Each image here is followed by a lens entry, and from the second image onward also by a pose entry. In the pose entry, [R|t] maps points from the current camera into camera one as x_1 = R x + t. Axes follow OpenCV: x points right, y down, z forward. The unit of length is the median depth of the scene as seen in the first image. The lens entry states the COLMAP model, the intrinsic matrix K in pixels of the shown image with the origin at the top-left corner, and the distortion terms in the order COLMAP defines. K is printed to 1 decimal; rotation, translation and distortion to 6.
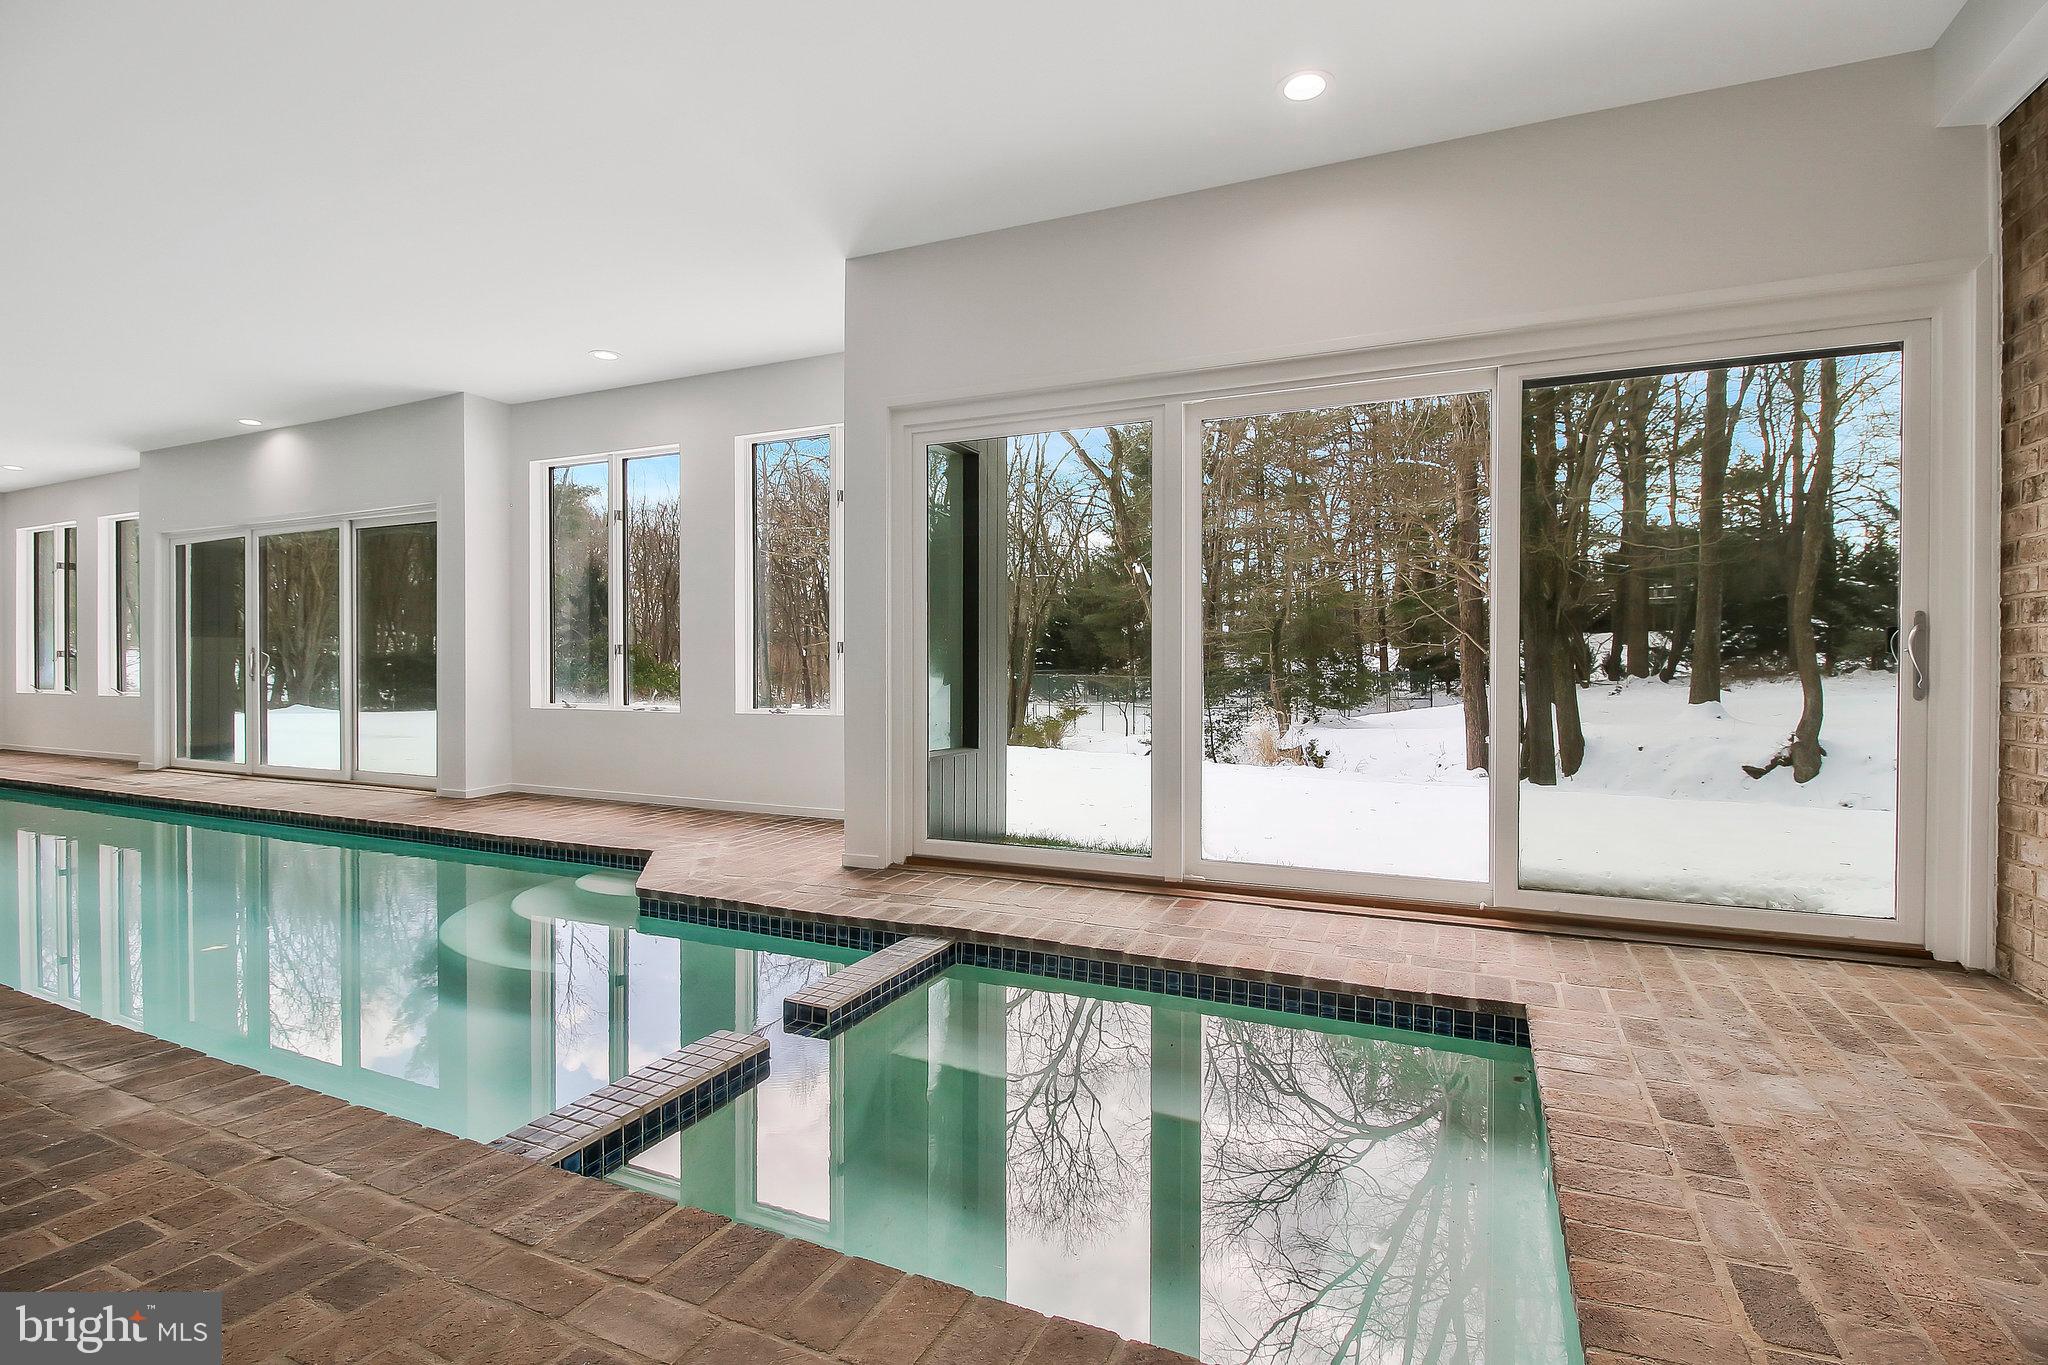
lens RADIAL K [[959.8, 0, 1014.0], [0, 959.8, 659.6], [0, 0, 1]] dist [-0.003195, -0.010930]
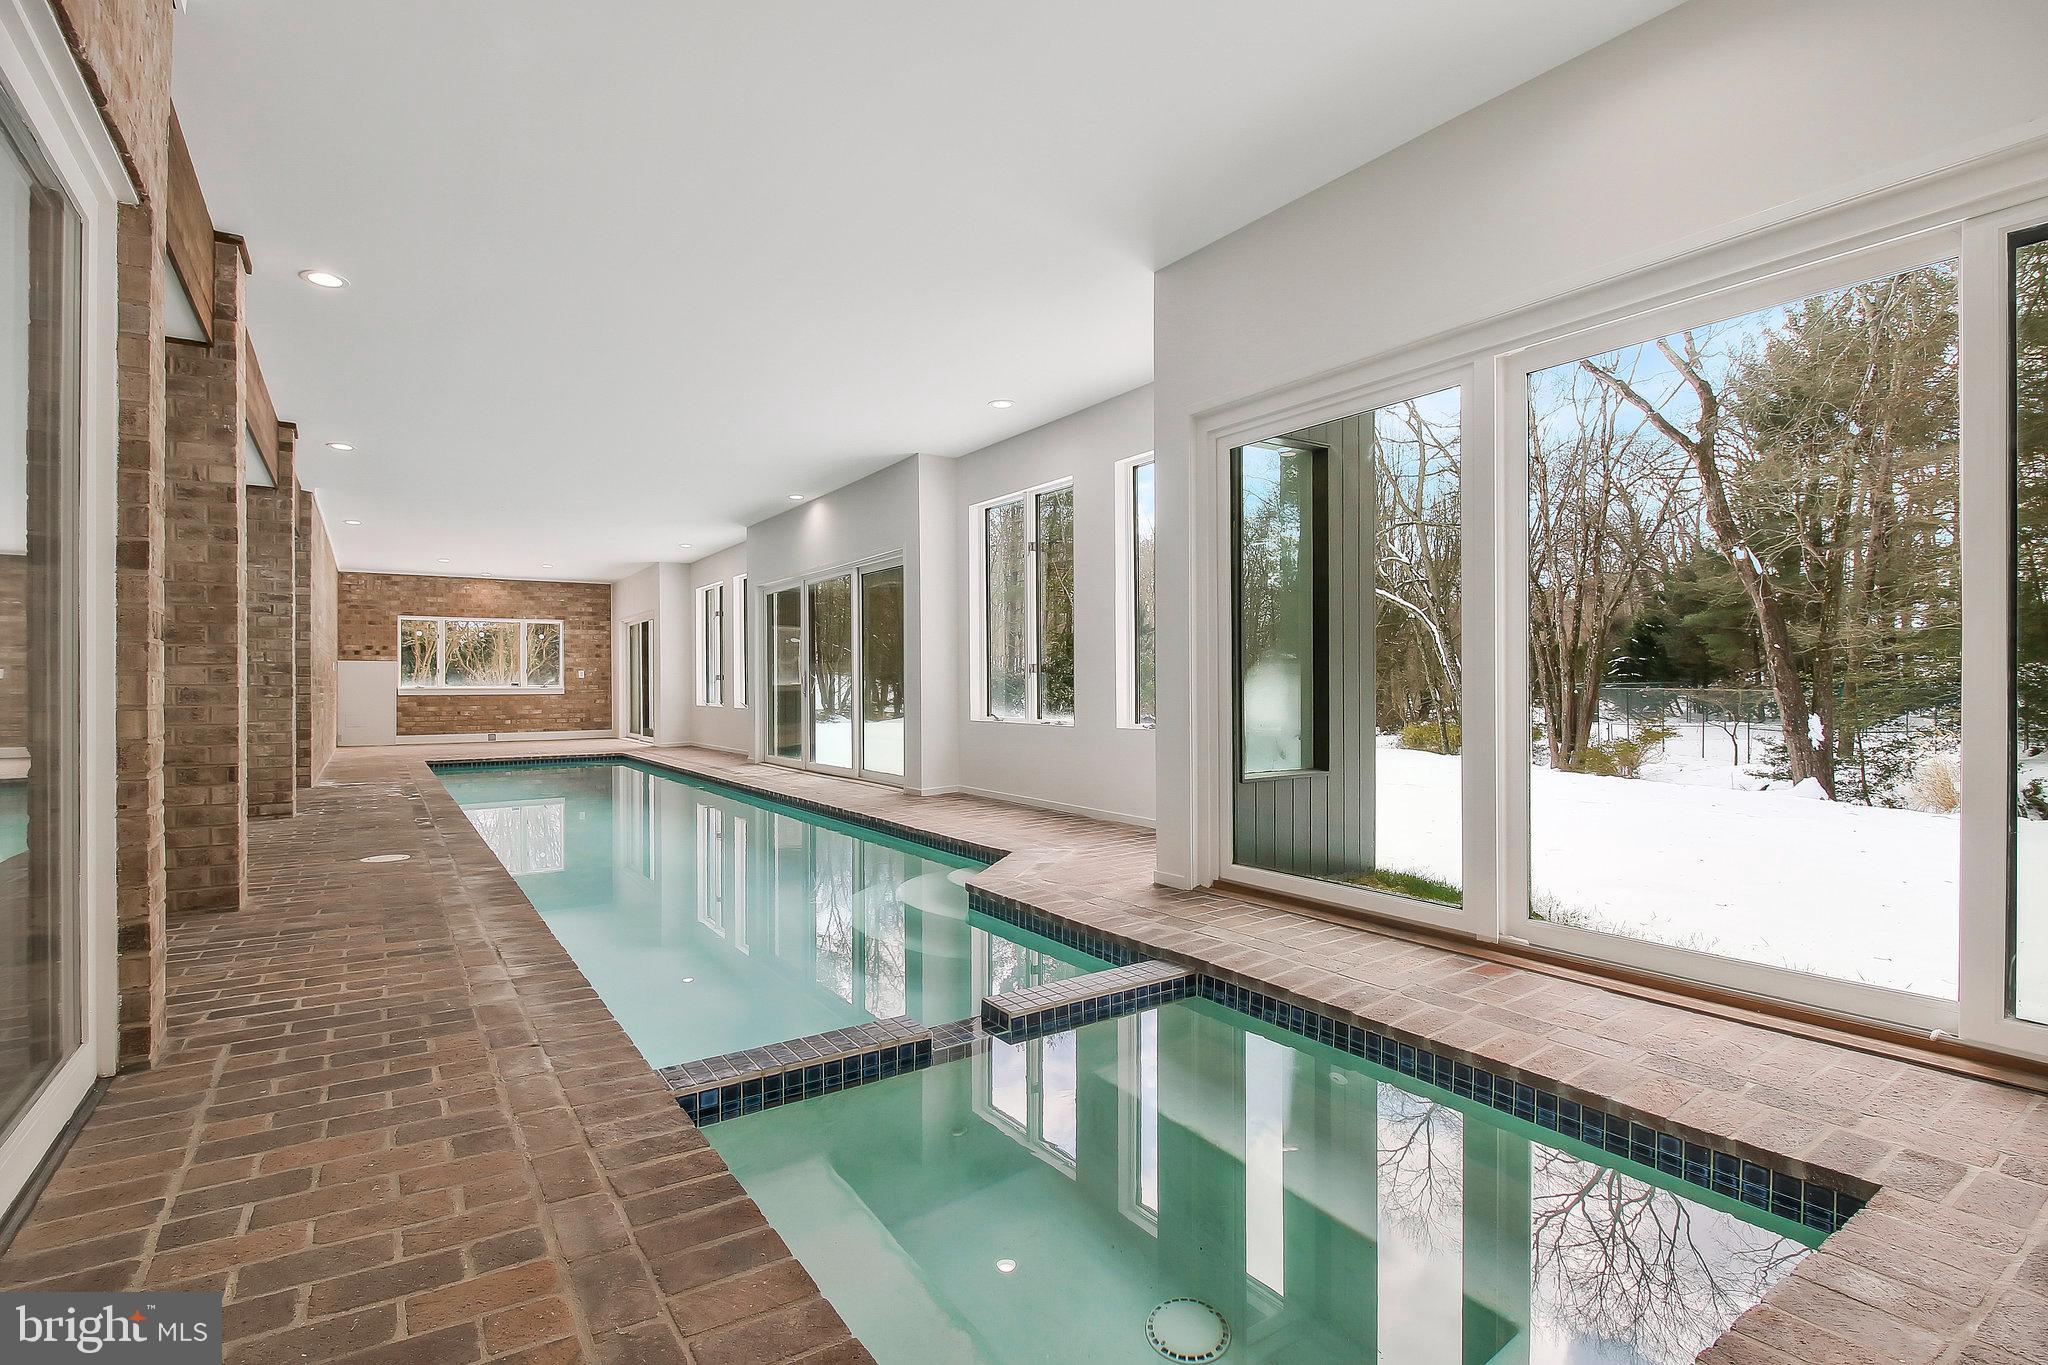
lens RADIAL K [[959.8, 0, 1008.7], [0, 959.8, 674.2], [0, 0, 1]] dist [-0.003195, -0.010930]
pose [[0.848526, -0.012918, -0.528996, 0.222604], [0.012644, 0.999912, -0.004136, 0.000922], [0.529003, -0.003179, 0.848614, 0.077390]]
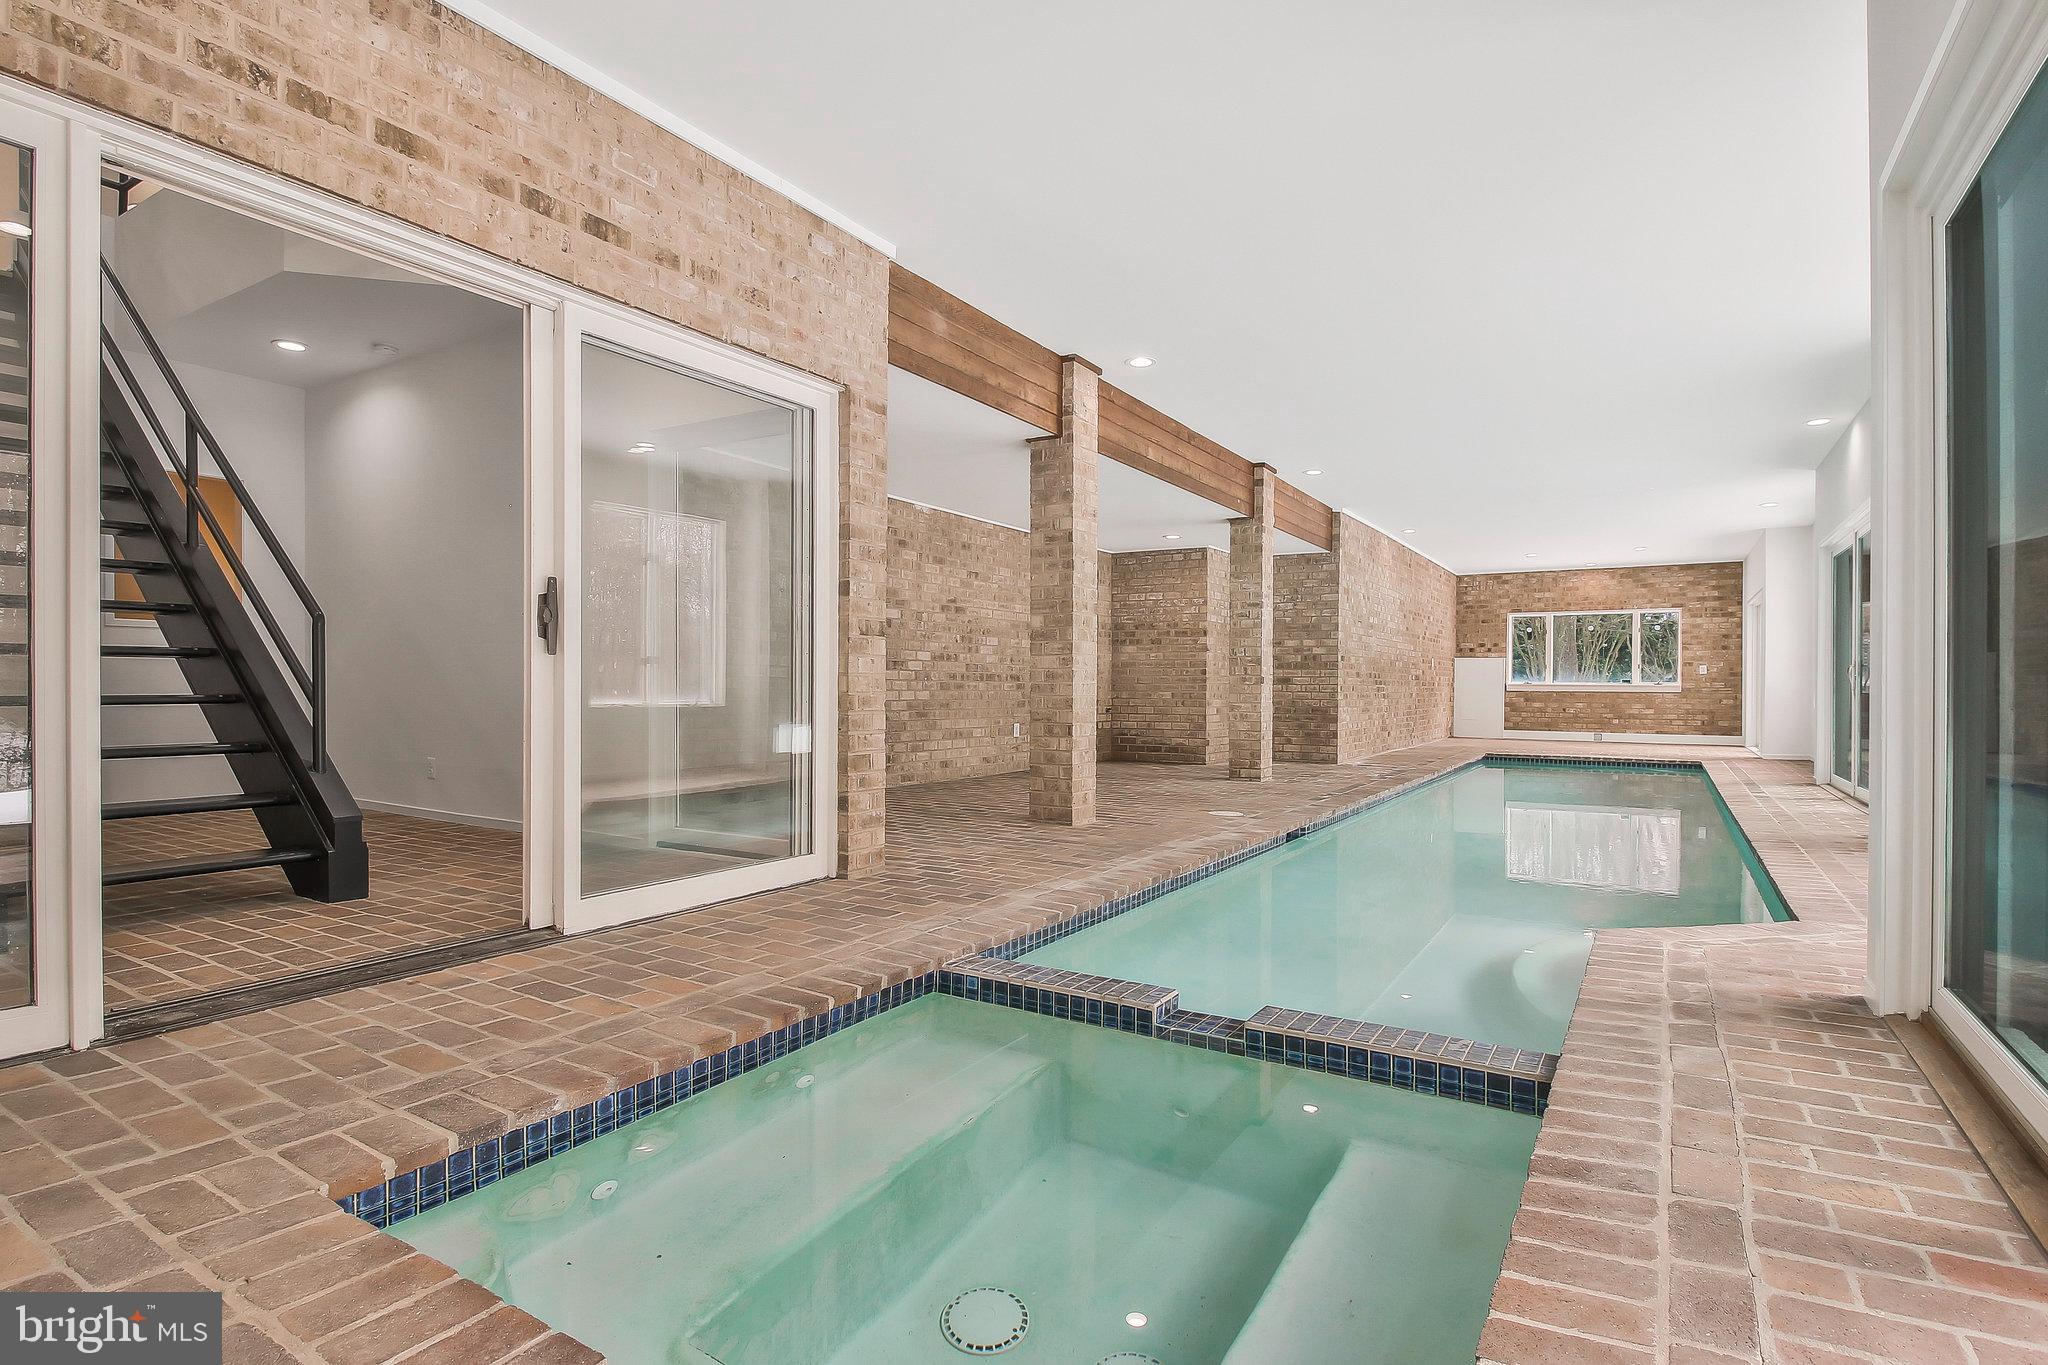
lens RADIAL K [[1016.5, 0, 1025.5], [0, 1016.5, 677.7], [0, 0, 1]] dist [0.003636, -0.002196]
pose [[-0.120650, -0.010171, -0.992643, 0.503877], [0.001521, 0.999944, -0.010431, 0.024763], [0.992694, -0.002768, -0.120628, 0.560436]]
